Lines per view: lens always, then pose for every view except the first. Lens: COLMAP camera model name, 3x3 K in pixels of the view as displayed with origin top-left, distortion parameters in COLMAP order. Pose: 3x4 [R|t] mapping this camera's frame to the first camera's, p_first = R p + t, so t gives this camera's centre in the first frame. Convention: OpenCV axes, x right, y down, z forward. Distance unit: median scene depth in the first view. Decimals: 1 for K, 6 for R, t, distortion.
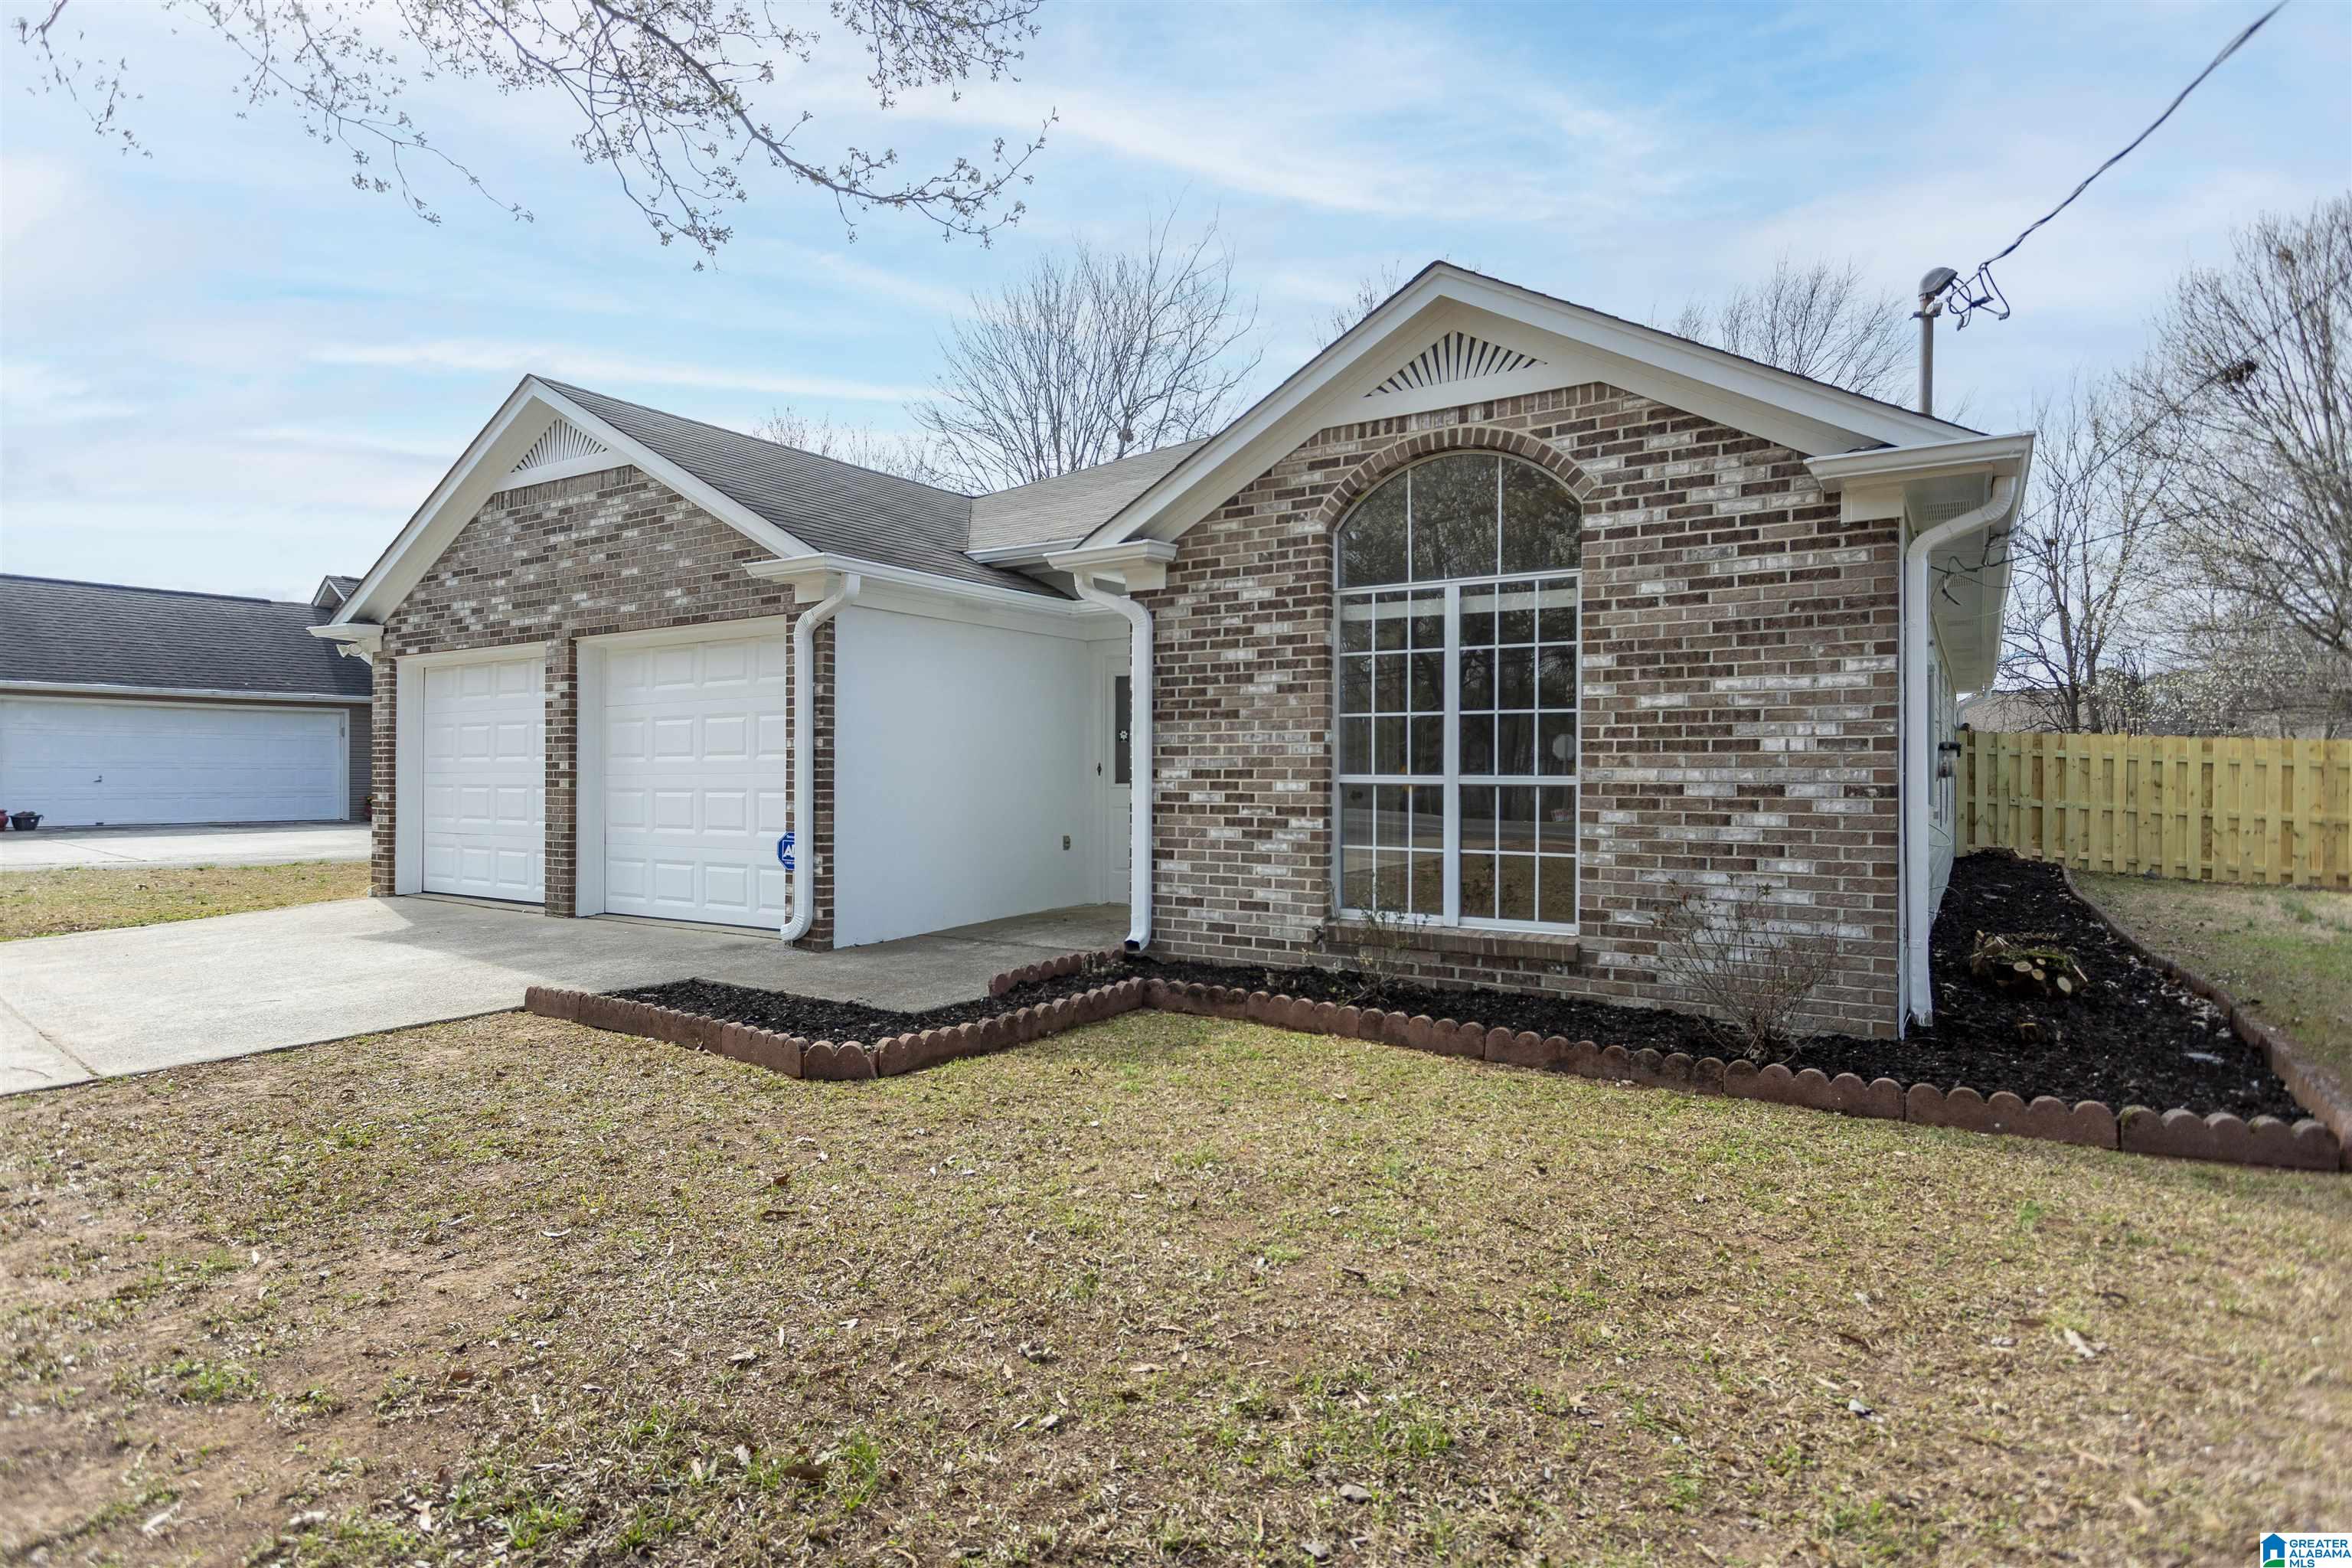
lens RADIAL K [[1316.1, 0, 1174.6], [0, 1316.1, 785.6], [0, 0, 1]] dist [0.008342, 0.000693]
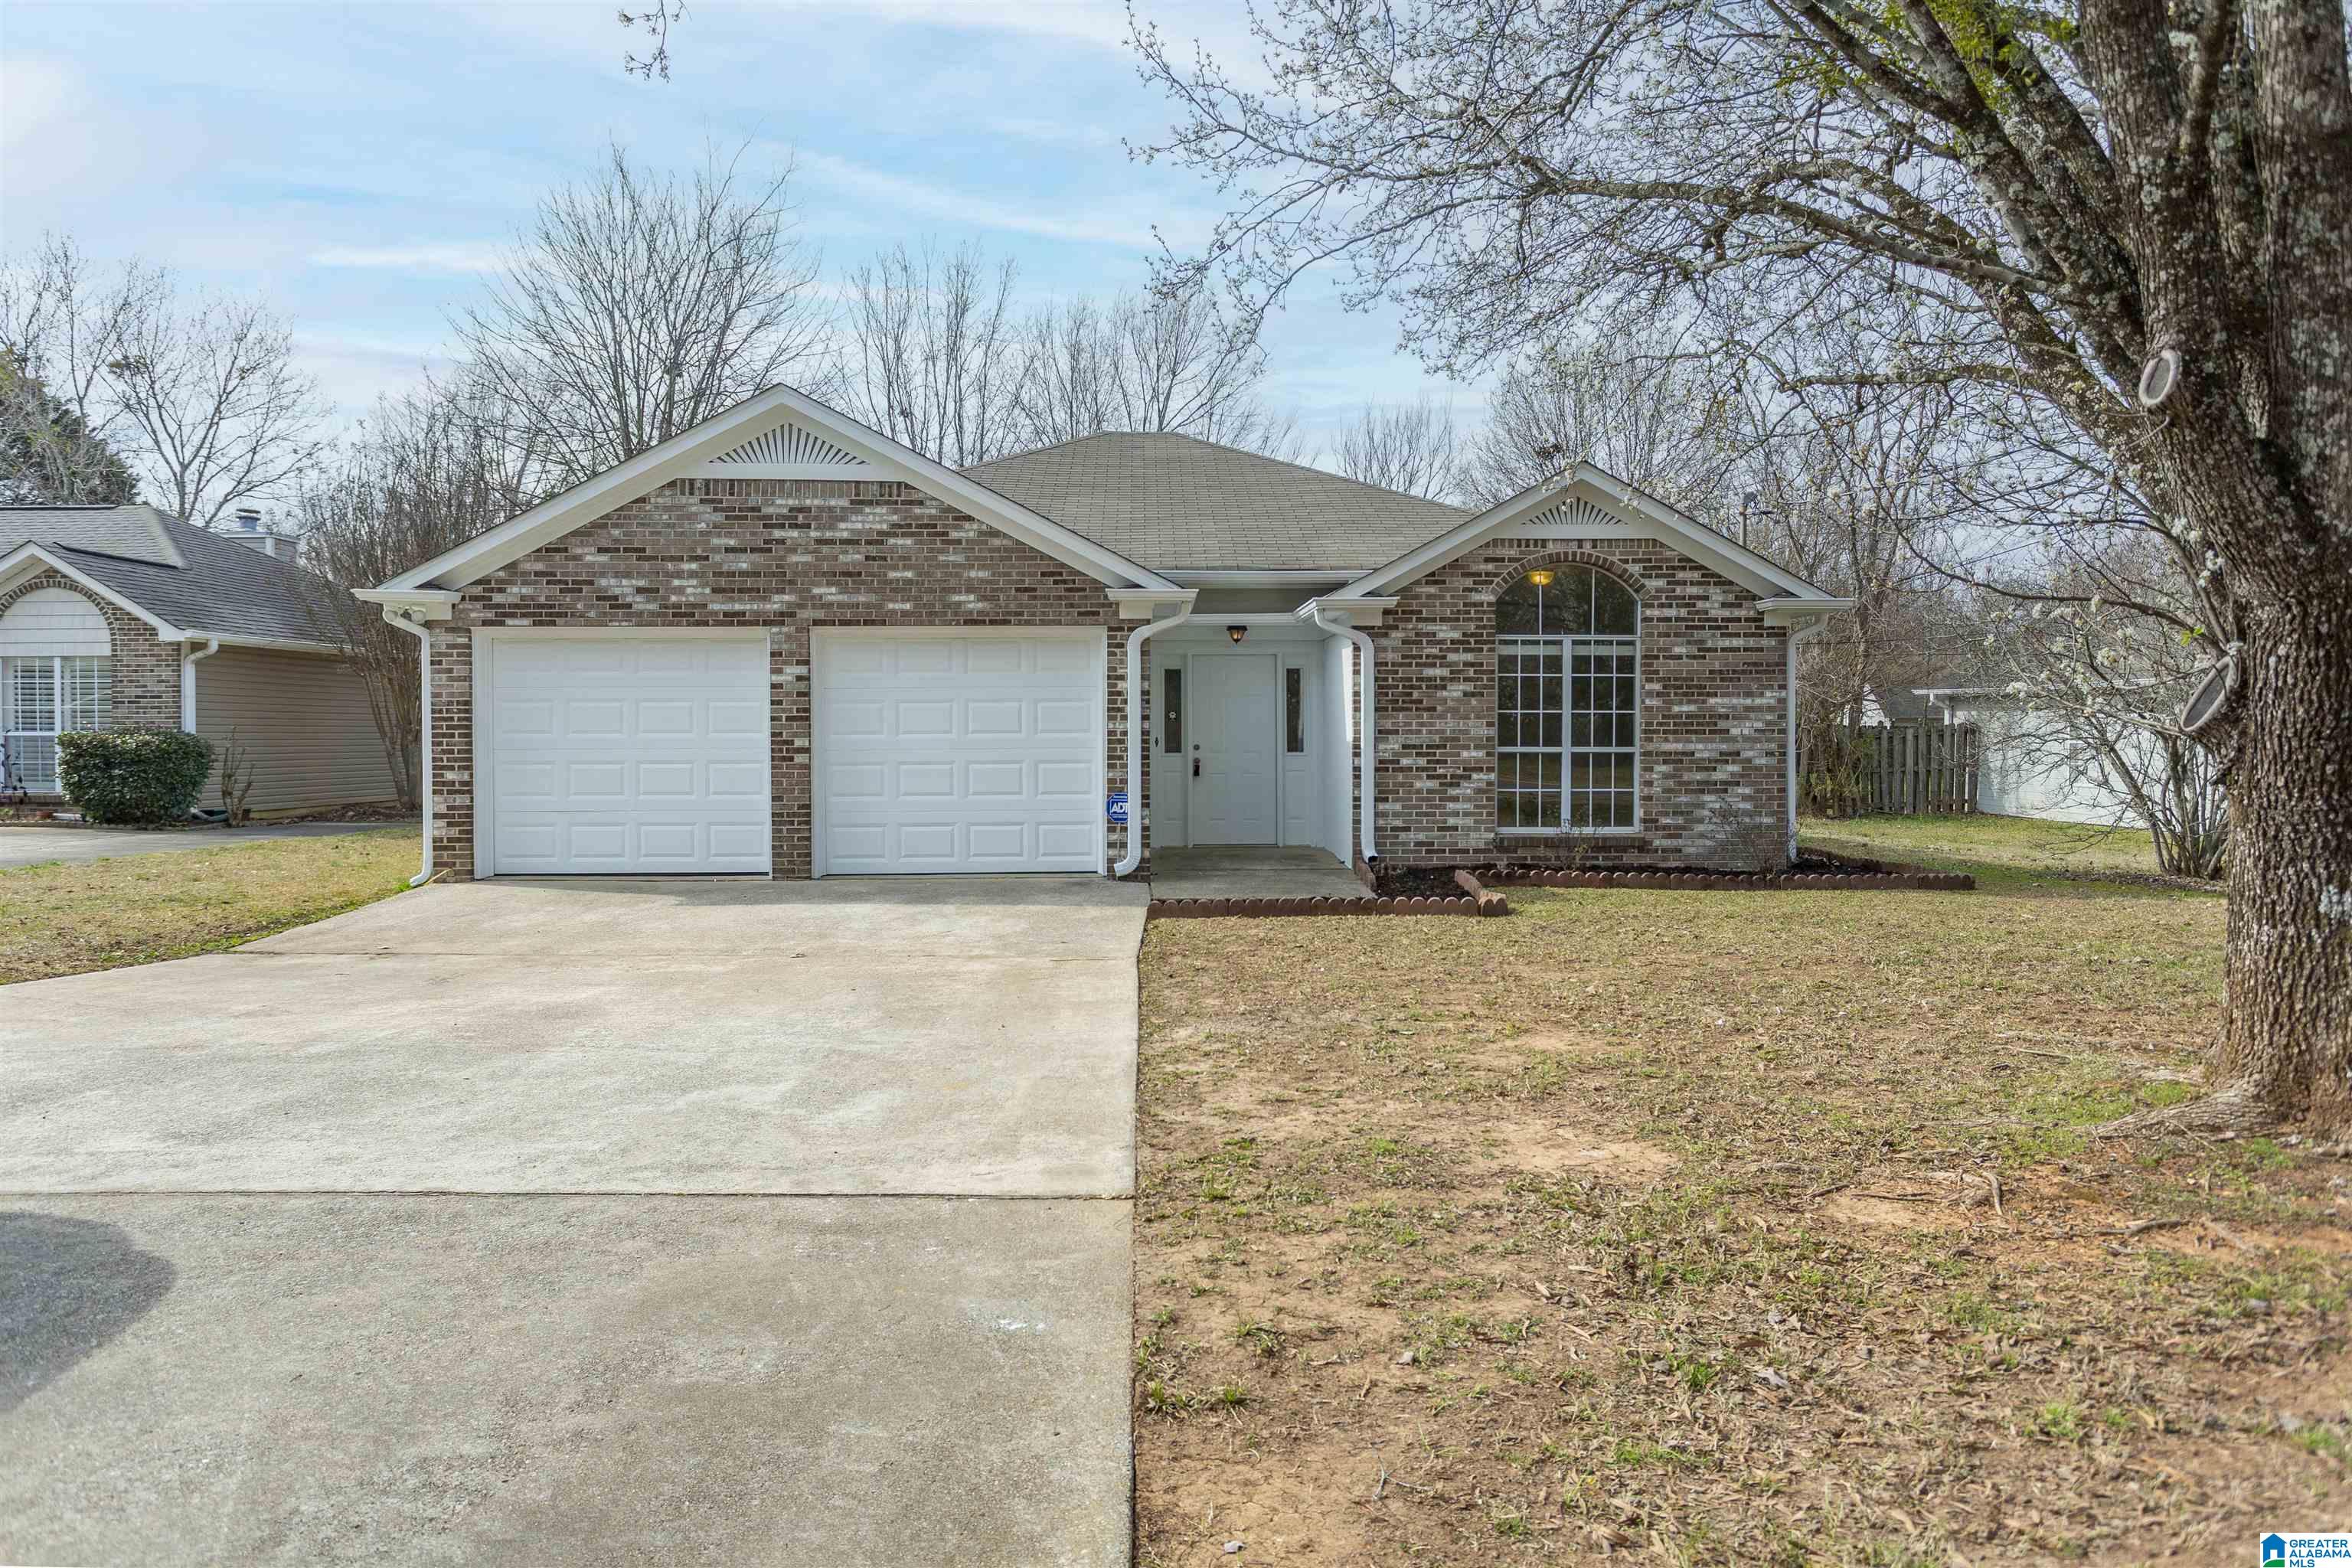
lens RADIAL K [[1497.0, 0, 1175.5], [0, 1497.0, 774.4], [0, 0, 1]] dist [-0.001723, 0.000941]
pose [[0.787345, -0.021190, 0.616148, -1.395957], [0.007836, 0.999672, 0.024366, -0.023269], [-0.616463, -0.014356, 0.787253, -0.245855]]
